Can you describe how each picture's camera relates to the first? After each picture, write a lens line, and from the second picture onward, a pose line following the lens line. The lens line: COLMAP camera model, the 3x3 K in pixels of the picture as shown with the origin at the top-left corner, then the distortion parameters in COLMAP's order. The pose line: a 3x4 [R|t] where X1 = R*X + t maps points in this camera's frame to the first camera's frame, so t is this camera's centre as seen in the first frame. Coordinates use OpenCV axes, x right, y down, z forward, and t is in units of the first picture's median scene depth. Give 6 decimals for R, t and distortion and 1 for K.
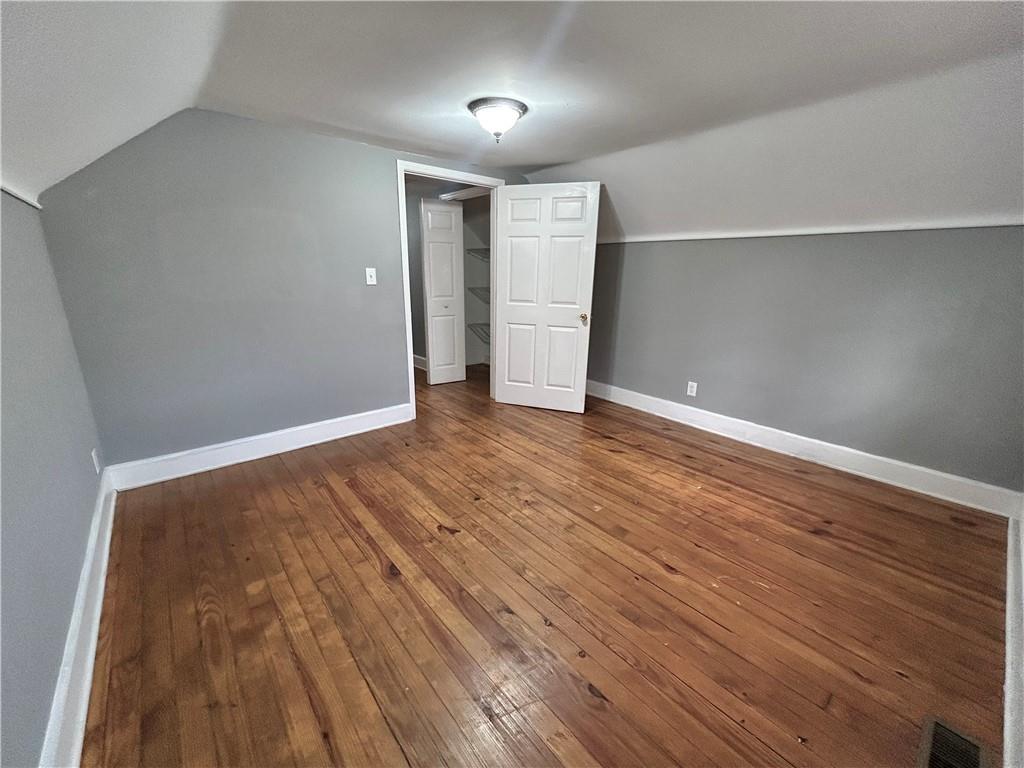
lens RADIAL K [[404.7, 0, 513.0], [0, 404.7, 386.2], [0, 0, 1]] dist [-0.007802, 0.000499]
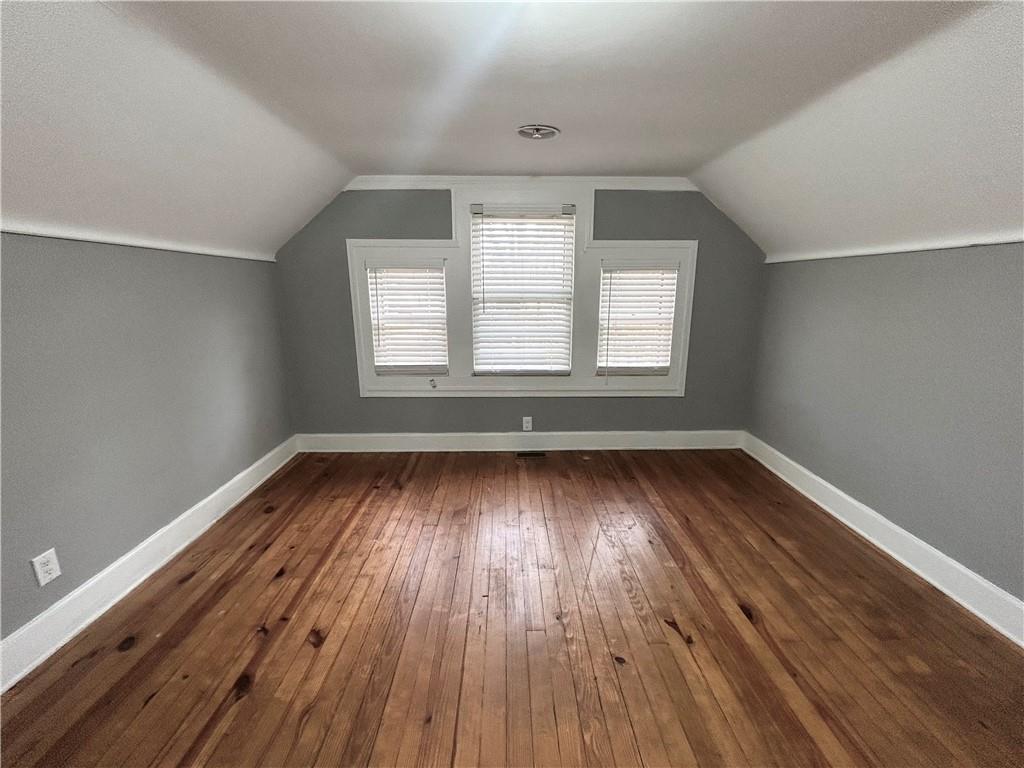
lens RADIAL K [[404.7, 0, 513.1], [0, 404.7, 378.1], [0, 0, 1]] dist [-0.007802, 0.000499]
pose [[-0.768137, -0.153446, 0.621627, -0.279807], [0.164041, 0.891293, 0.422715, -0.409211], [-0.618916, 0.426675, -0.659463, 1.296152]]
